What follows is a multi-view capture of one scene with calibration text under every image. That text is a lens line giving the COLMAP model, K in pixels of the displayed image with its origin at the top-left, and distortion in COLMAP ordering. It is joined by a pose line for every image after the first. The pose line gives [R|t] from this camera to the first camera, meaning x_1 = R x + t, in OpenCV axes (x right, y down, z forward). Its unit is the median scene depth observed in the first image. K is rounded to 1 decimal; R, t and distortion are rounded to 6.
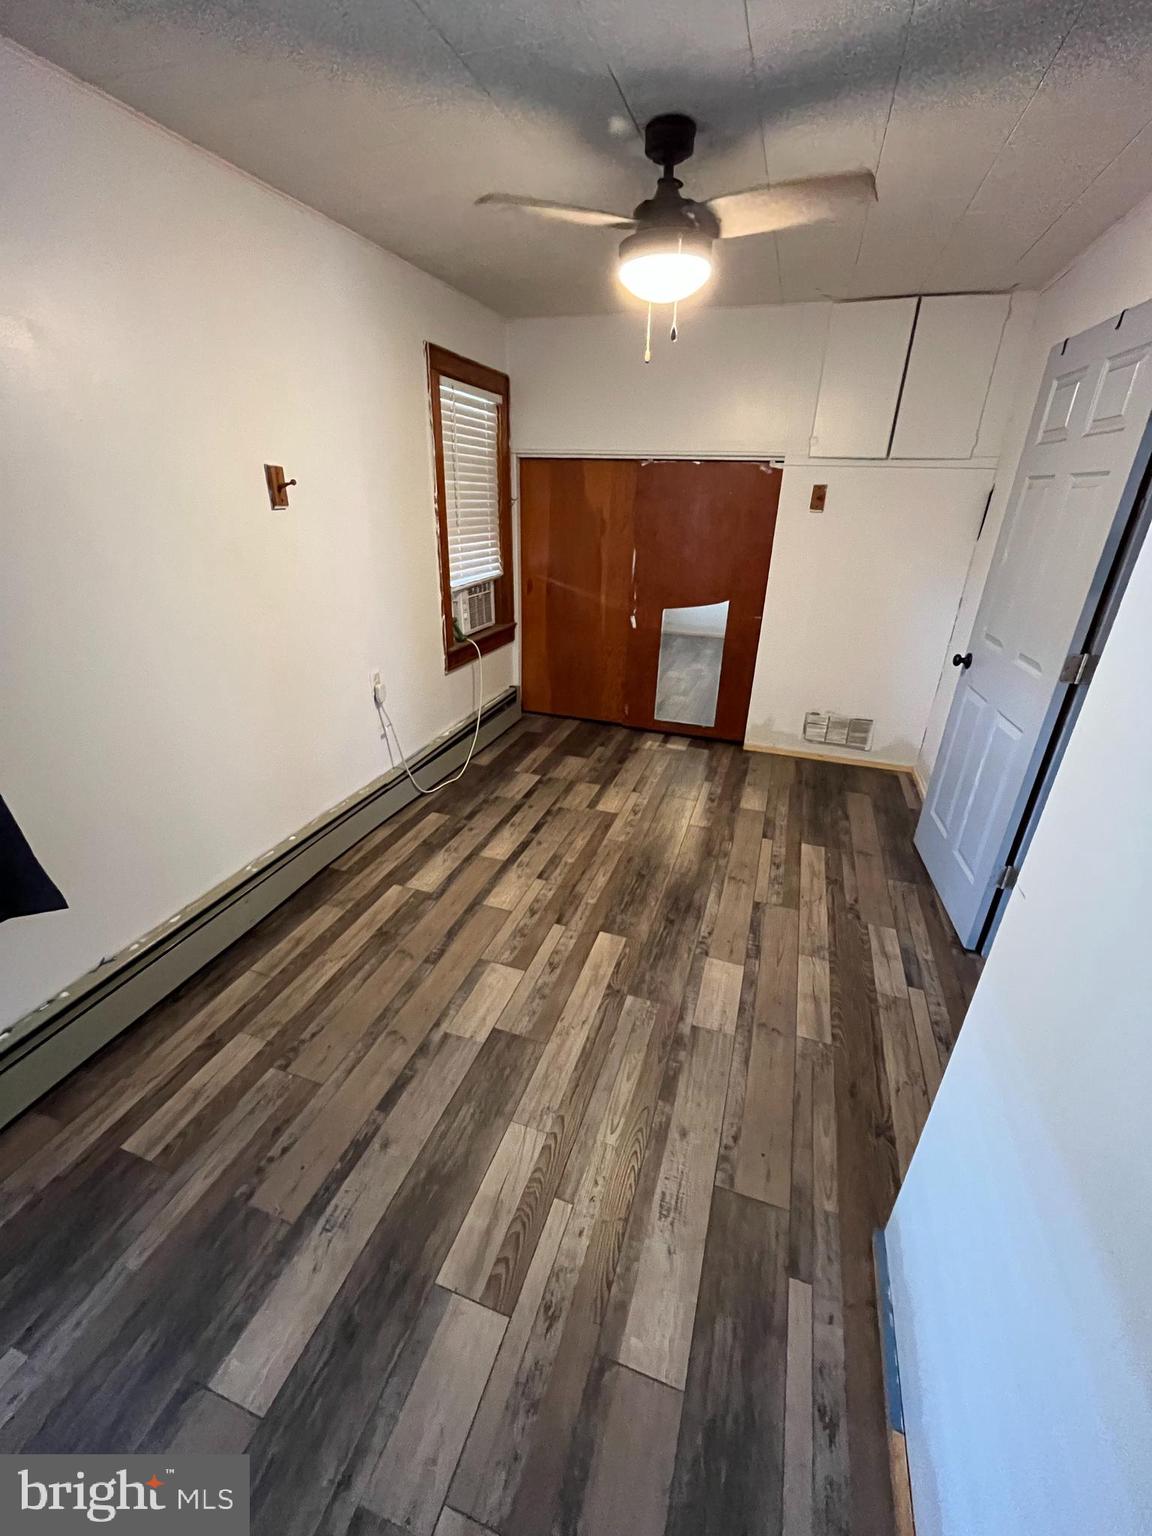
lens RADIAL K [[624.6, 0, 581.0], [0, 624.6, 767.3], [0, 0, 1]] dist [-0.001644, -0.000557]
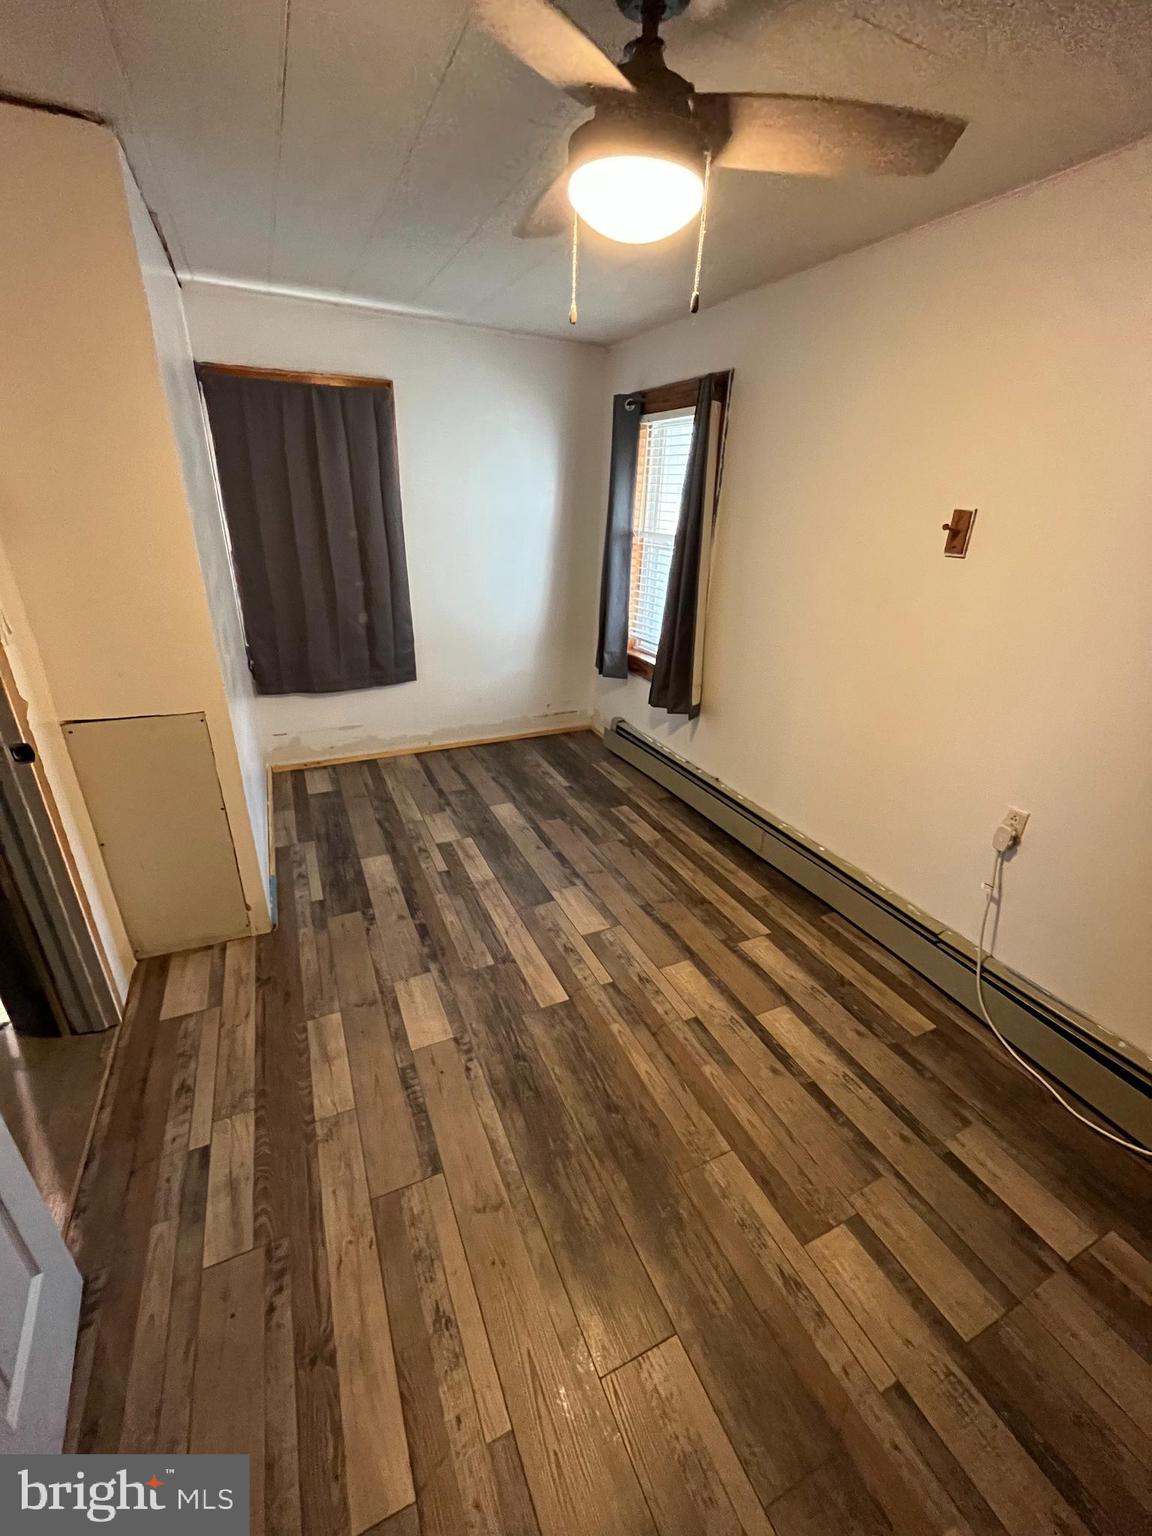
lens RADIAL K [[624.6, 0, 580.7], [0, 624.6, 770.4], [0, 0, 1]] dist [-0.001644, -0.000557]
pose [[-0.722689, 0.237604, -0.649049, 0.553511], [-0.328639, 0.707983, 0.625105, -0.570195], [0.608043, 0.665059, -0.433566, 1.239490]]
